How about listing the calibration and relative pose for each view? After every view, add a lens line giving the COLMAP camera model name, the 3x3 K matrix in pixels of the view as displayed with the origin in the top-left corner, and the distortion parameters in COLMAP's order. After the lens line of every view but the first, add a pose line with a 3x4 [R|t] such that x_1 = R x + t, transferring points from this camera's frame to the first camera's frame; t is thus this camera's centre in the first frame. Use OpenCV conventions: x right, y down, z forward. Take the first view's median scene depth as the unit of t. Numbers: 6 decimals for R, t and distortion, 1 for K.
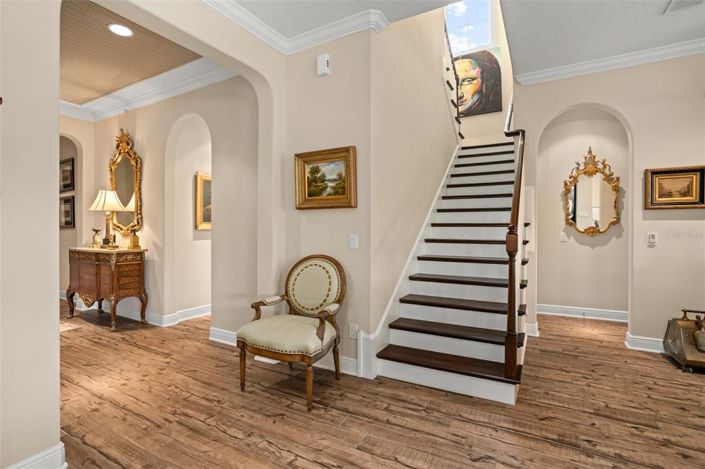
lens RADIAL K [[361.0, 0, 351.8], [0, 361.0, 231.9], [0, 0, 1]] dist [-0.015418, 0.001533]
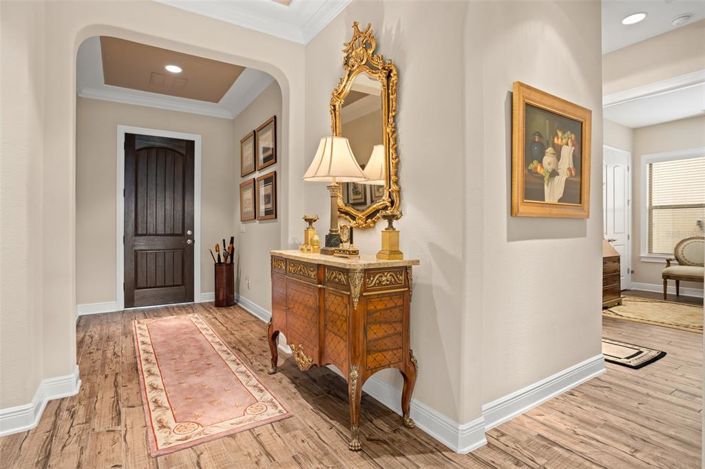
lens RADIAL K [[361.0, 0, 353.3], [0, 361.0, 232.2], [0, 0, 1]] dist [-0.015418, 0.001533]
pose [[0.905786, 0.006138, -0.423692, -0.443581], [-0.004100, 0.999975, 0.005721, 0.011863], [0.423716, -0.003445, 0.905788, 0.554928]]
